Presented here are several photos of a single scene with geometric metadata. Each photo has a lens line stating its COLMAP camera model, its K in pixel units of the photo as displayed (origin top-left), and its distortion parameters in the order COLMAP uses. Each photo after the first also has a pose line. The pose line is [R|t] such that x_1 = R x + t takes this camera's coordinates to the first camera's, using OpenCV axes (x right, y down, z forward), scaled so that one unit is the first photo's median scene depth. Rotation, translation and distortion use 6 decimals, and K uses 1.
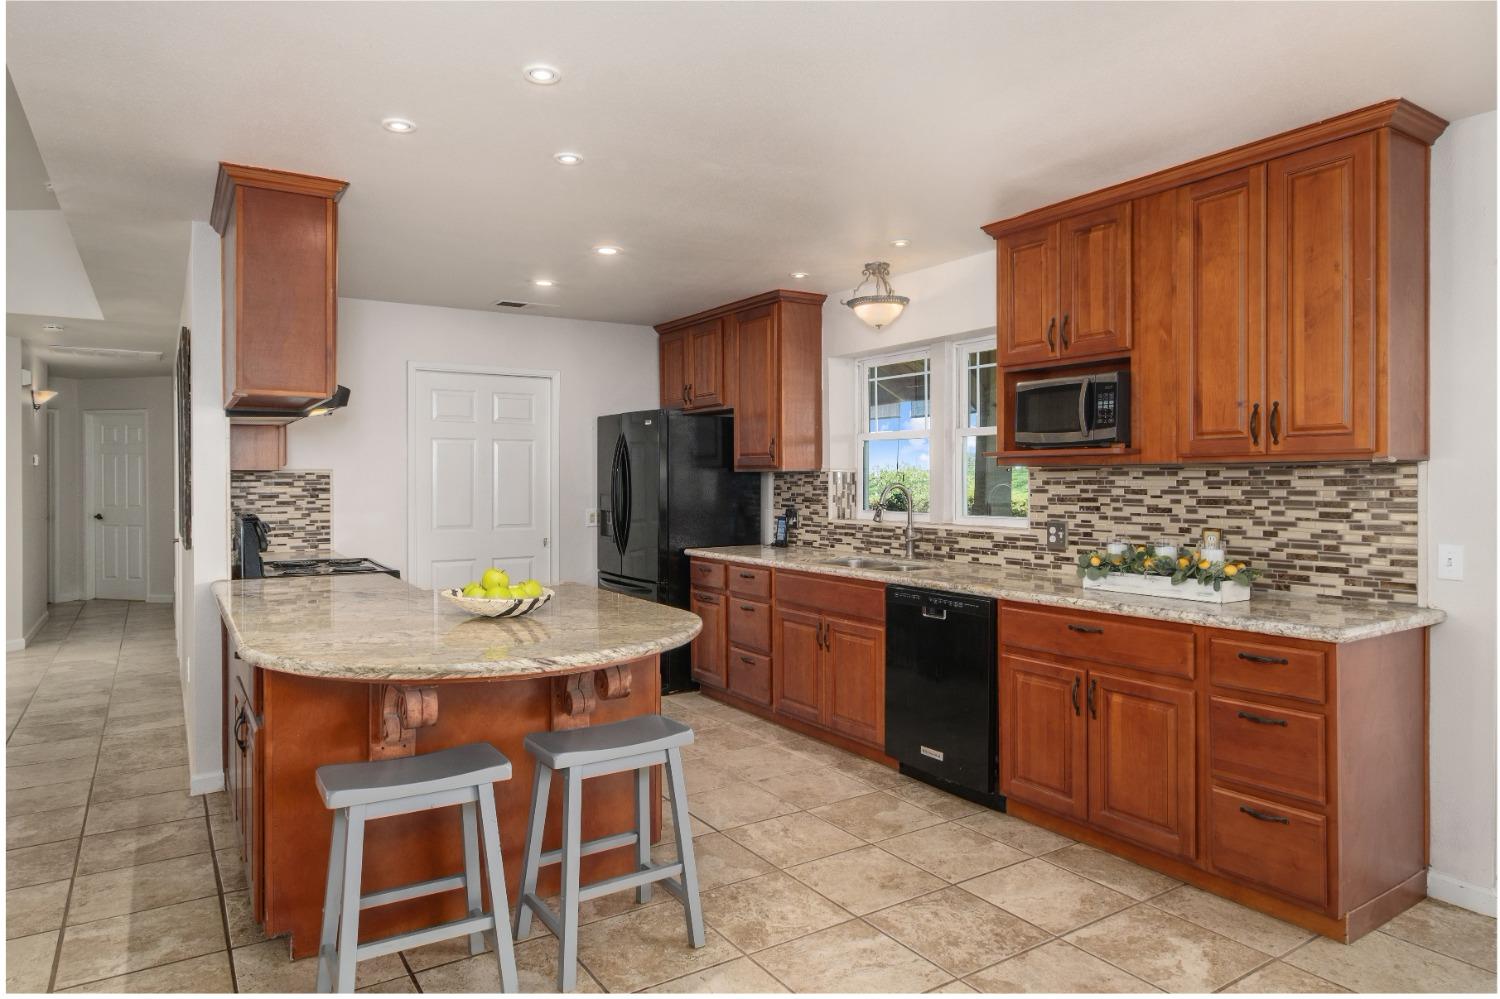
lens RADIAL K [[909.6, 0, 746.5], [0, 909.6, 489.4], [0, 0, 1]] dist [0.006031, 0.000906]
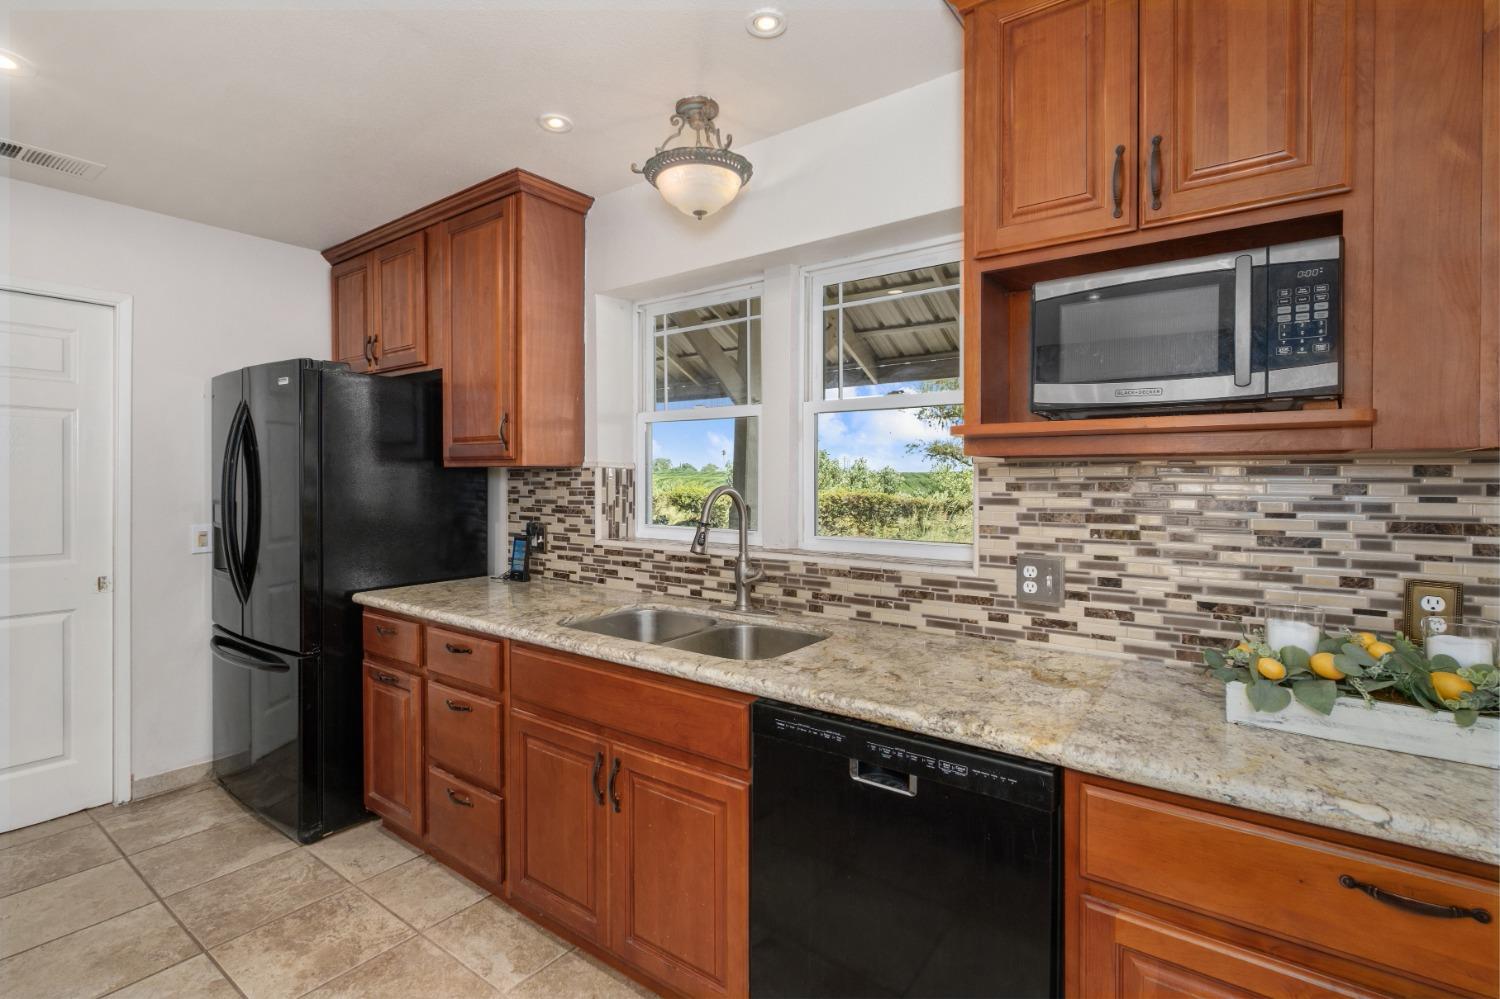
lens RADIAL K [[715.2, 0, 741.9], [0, 715.2, 489.0], [0, 0, 1]] dist [-0.005543, -0.000274]
pose [[0.940733, 0.000513, 0.339147, 0.017443], [-0.001260, 0.999997, 0.001984, -0.005963], [-0.339145, -0.002294, 0.940731, 0.572755]]
